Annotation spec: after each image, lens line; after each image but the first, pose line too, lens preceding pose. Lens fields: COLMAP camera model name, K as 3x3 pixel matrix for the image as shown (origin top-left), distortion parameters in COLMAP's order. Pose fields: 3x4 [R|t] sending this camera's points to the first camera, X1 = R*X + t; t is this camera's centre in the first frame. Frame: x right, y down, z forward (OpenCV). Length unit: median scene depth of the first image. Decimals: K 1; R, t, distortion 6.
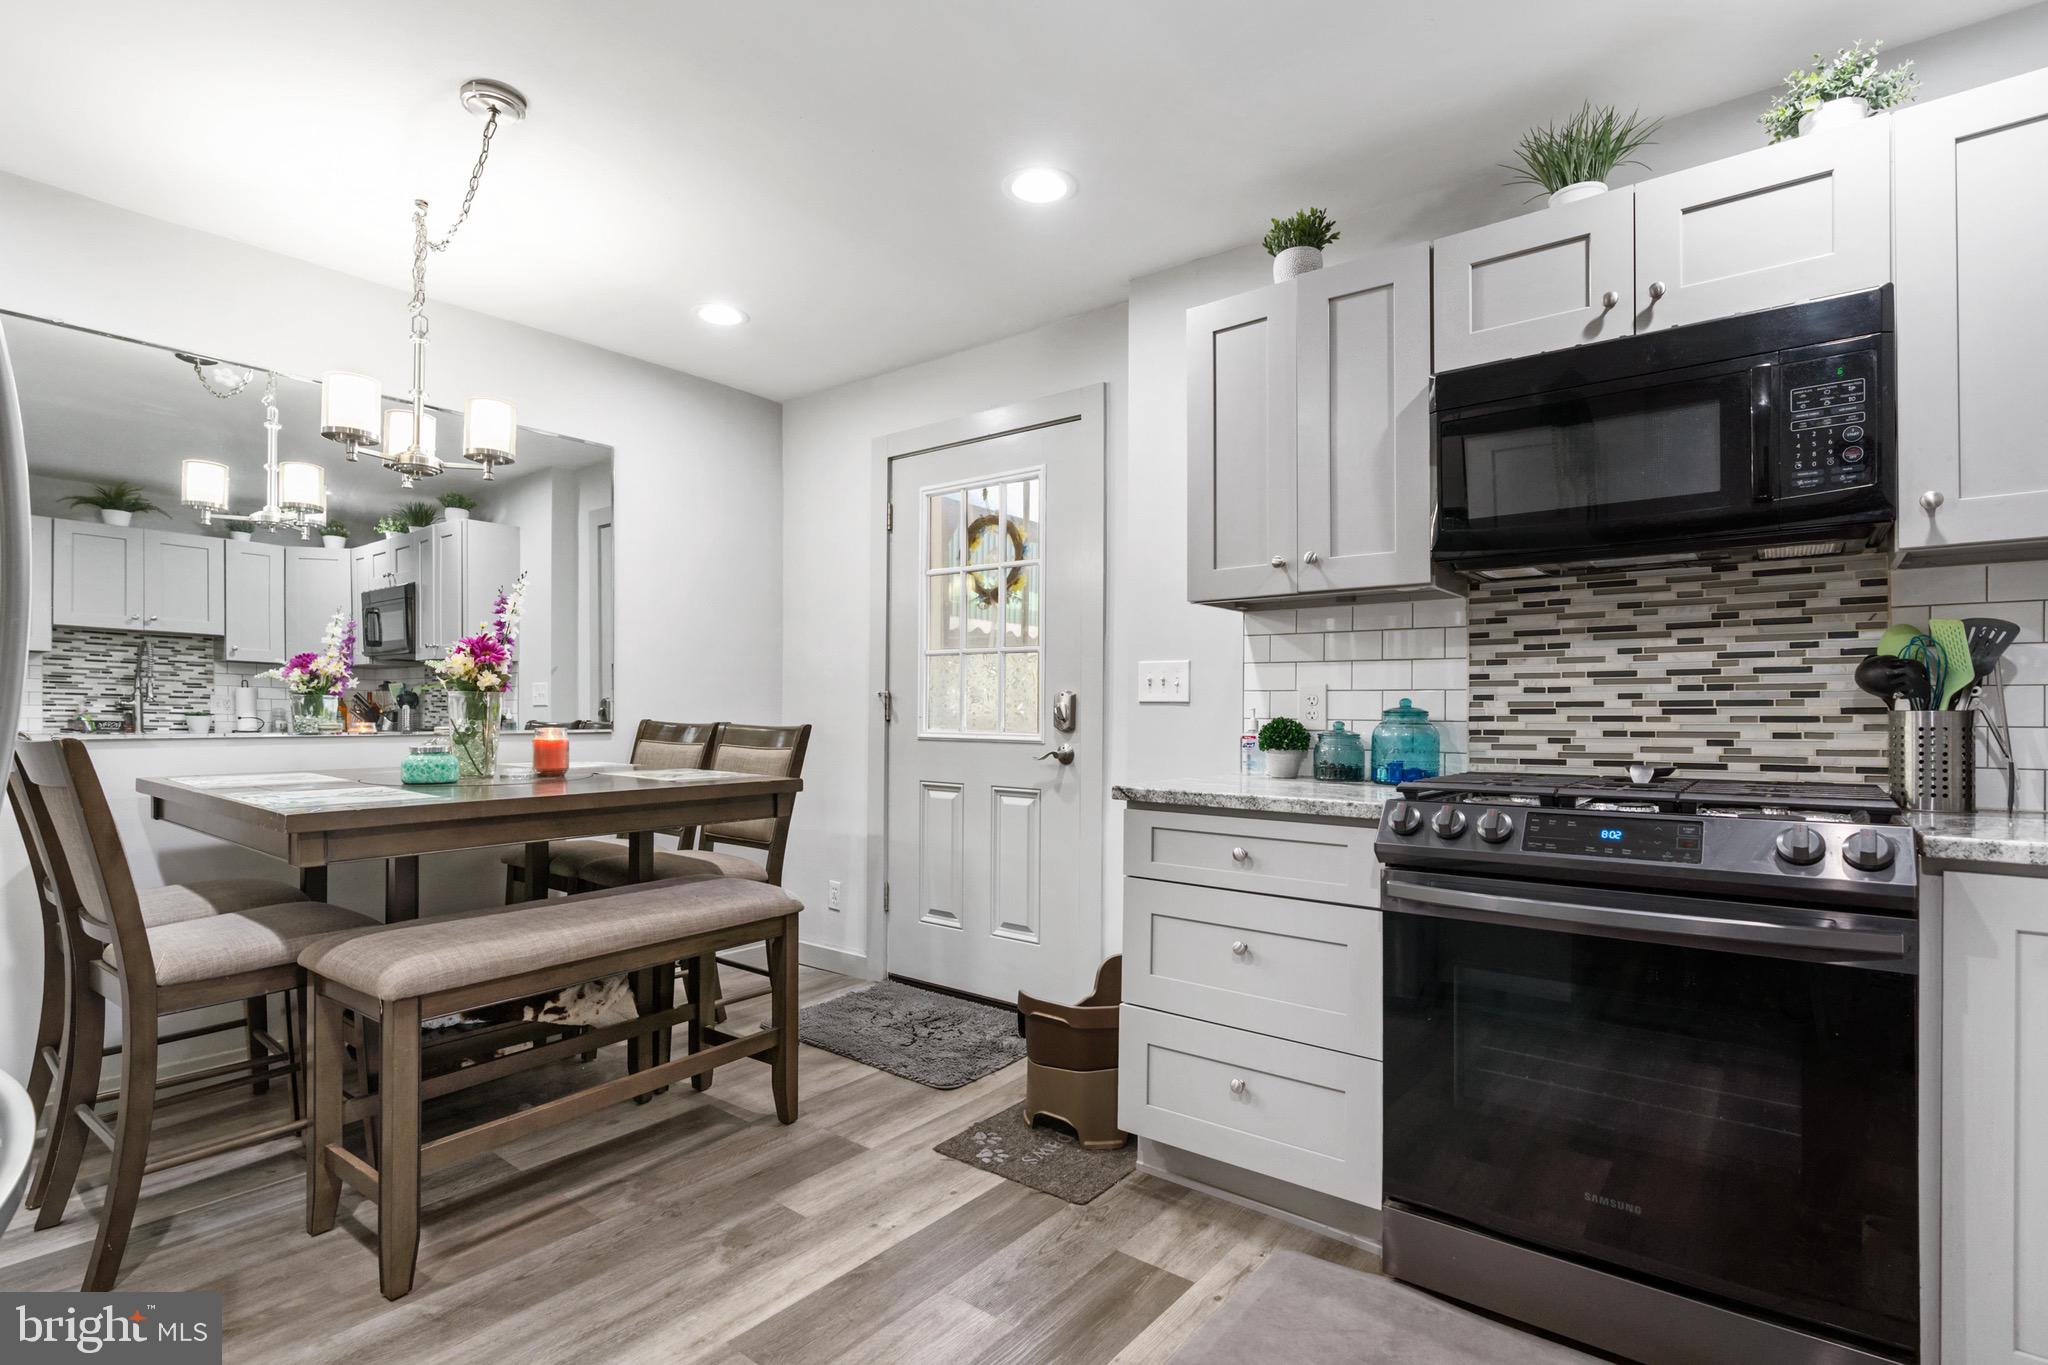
lens RADIAL K [[987.8, 0, 1021.4], [0, 987.8, 716.9], [0, 0, 1]] dist [-0.000801, -0.000103]
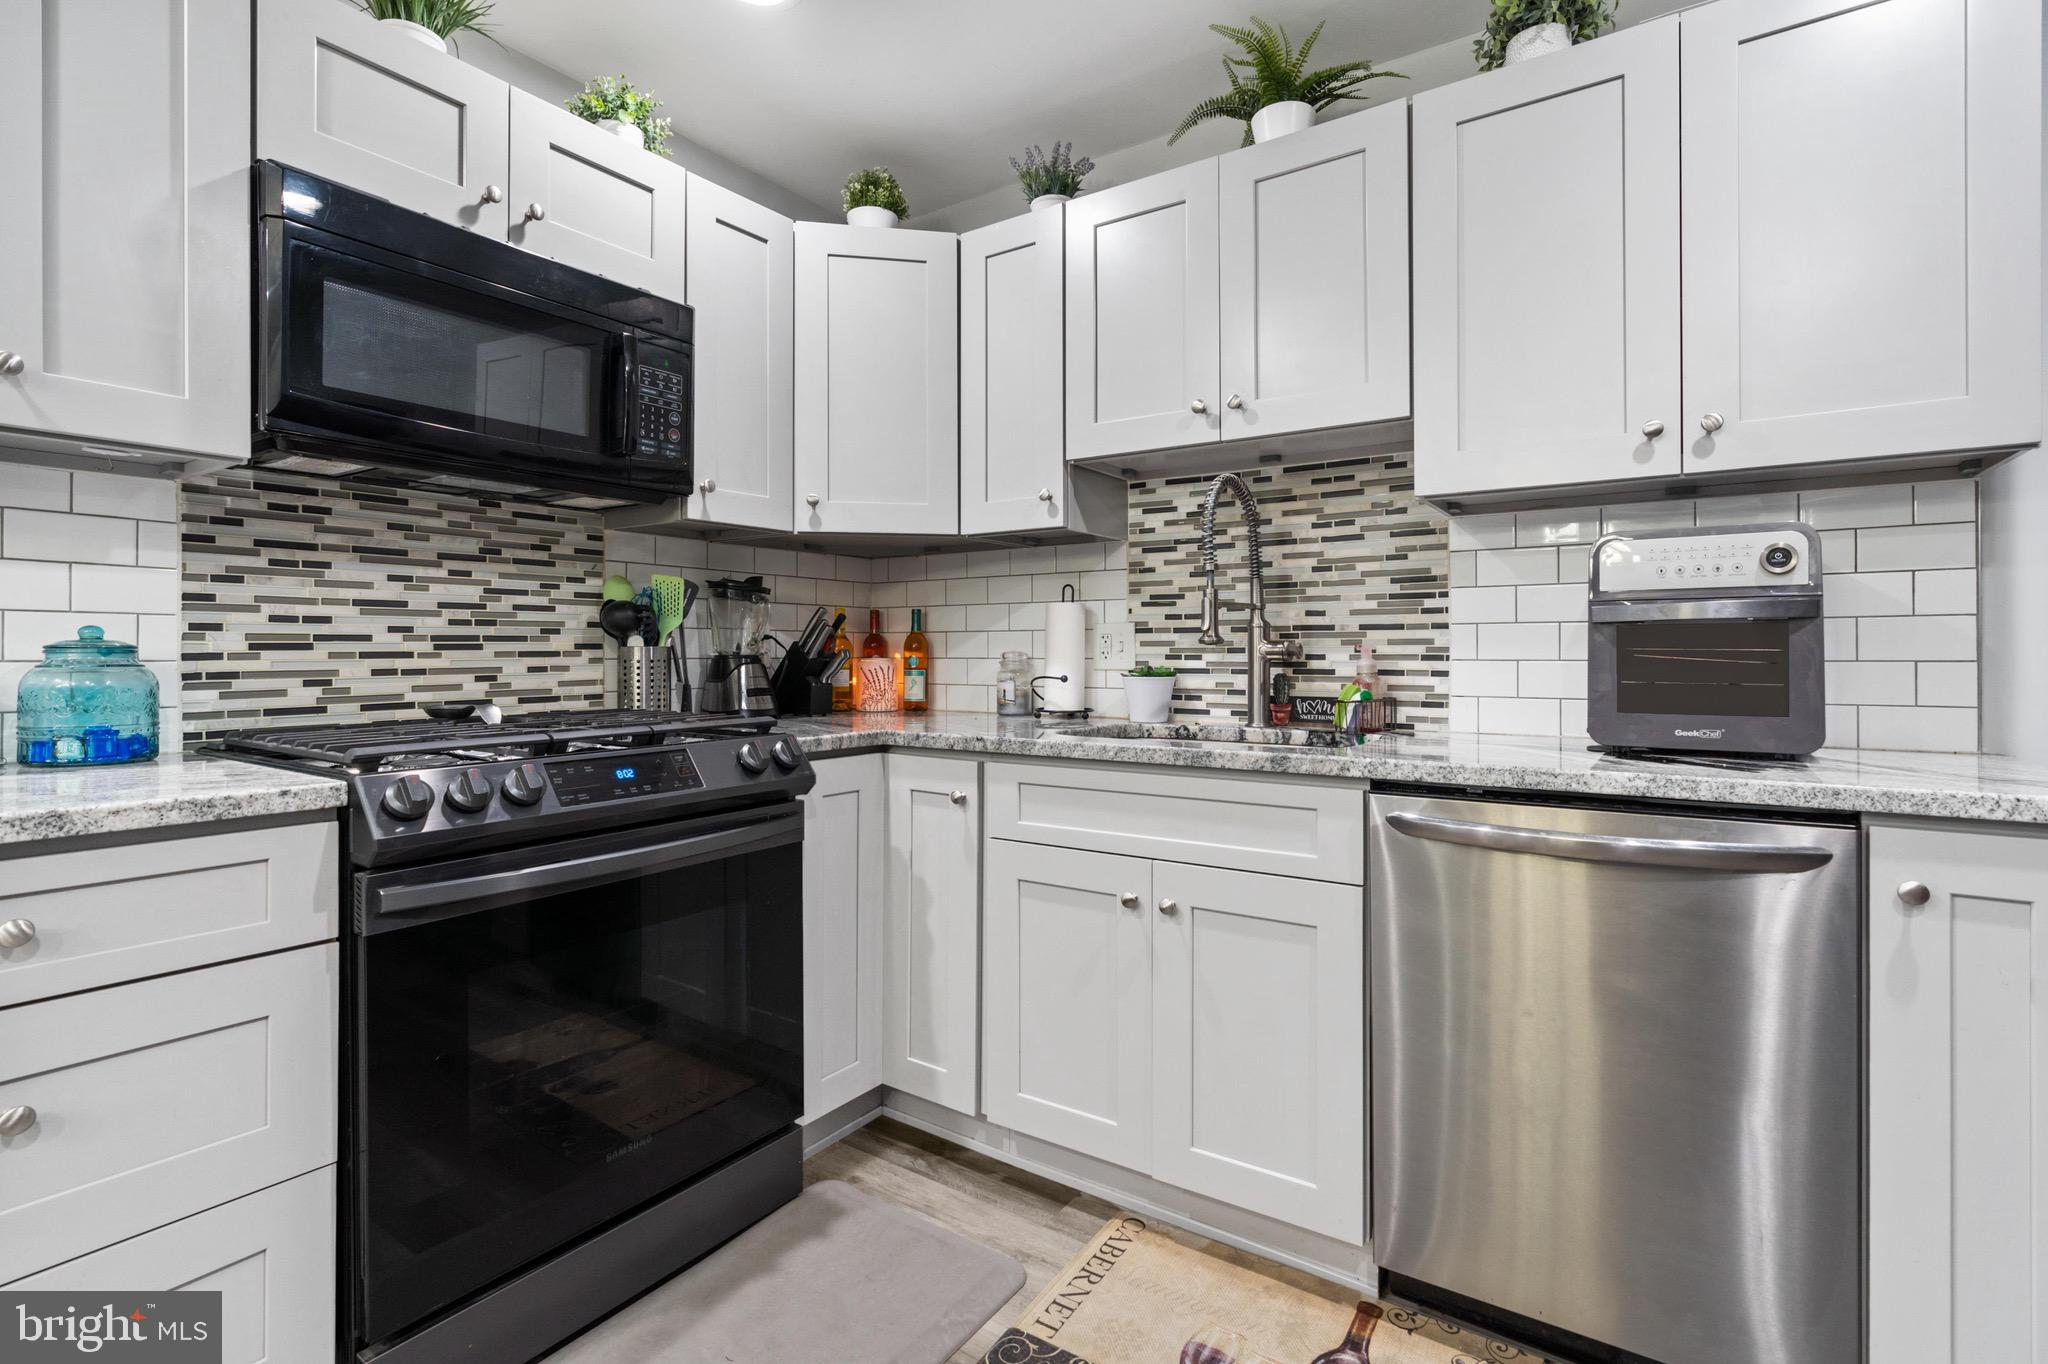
lens RADIAL K [[953.1, 0, 1025.0], [0, 953.1, 652.7], [0, 0, 1]] dist [-0.010867, -0.000436]
pose [[-0.070032, -0.005905, 0.997527, -0.278430], [0.003218, 0.999976, 0.006145, -0.003669], [-0.997540, 0.003640, -0.070011, 0.510399]]
